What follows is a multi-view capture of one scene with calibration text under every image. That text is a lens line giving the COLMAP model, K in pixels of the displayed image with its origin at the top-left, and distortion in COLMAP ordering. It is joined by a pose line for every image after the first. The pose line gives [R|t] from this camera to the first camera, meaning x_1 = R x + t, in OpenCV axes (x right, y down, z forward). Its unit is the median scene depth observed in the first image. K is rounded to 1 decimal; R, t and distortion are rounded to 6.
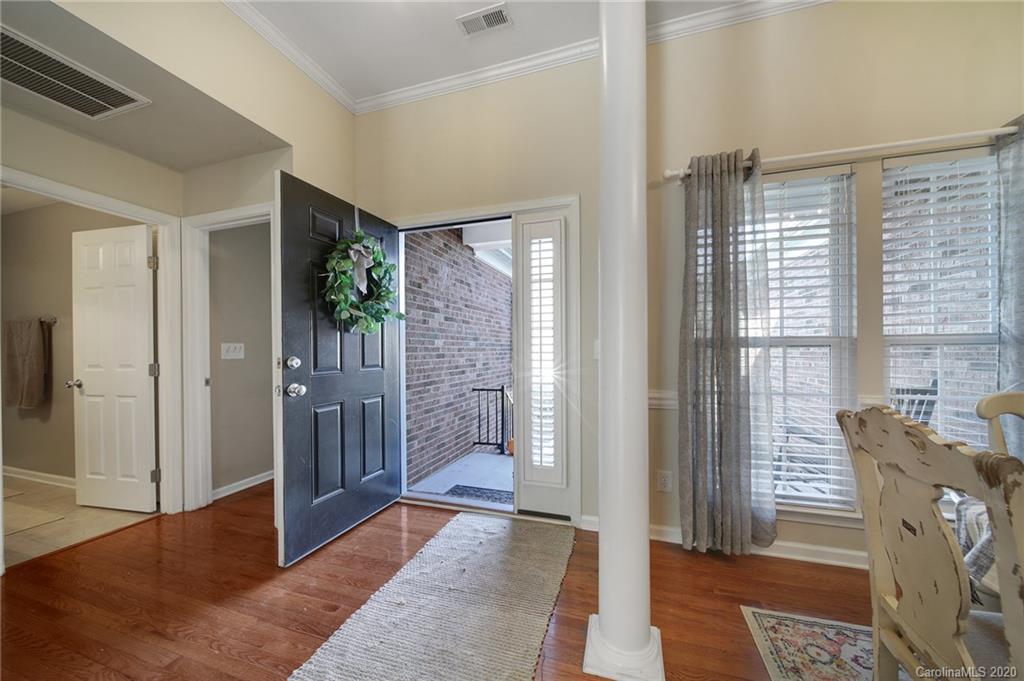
lens RADIAL K [[361.0, 0, 515.4], [0, 361.0, 343.1], [0, 0, 1]] dist [-0.003399, -0.000796]
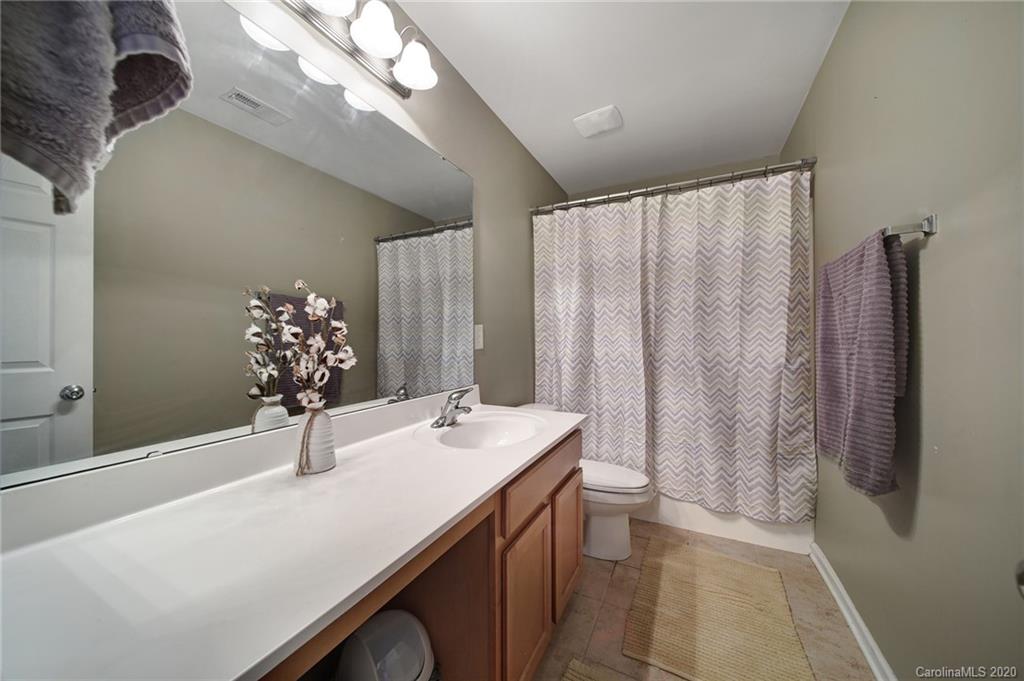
lens RADIAL K [[361.0, 0, 509.5], [0, 361.0, 337.2], [0, 0, 1]] dist [-0.003399, -0.000796]
pose [[-0.173335, 0.003559, -0.984856, -0.939510], [0.002314, 0.999992, 0.003207, 0.027811], [0.984860, -0.001723, -0.173342, 0.714894]]
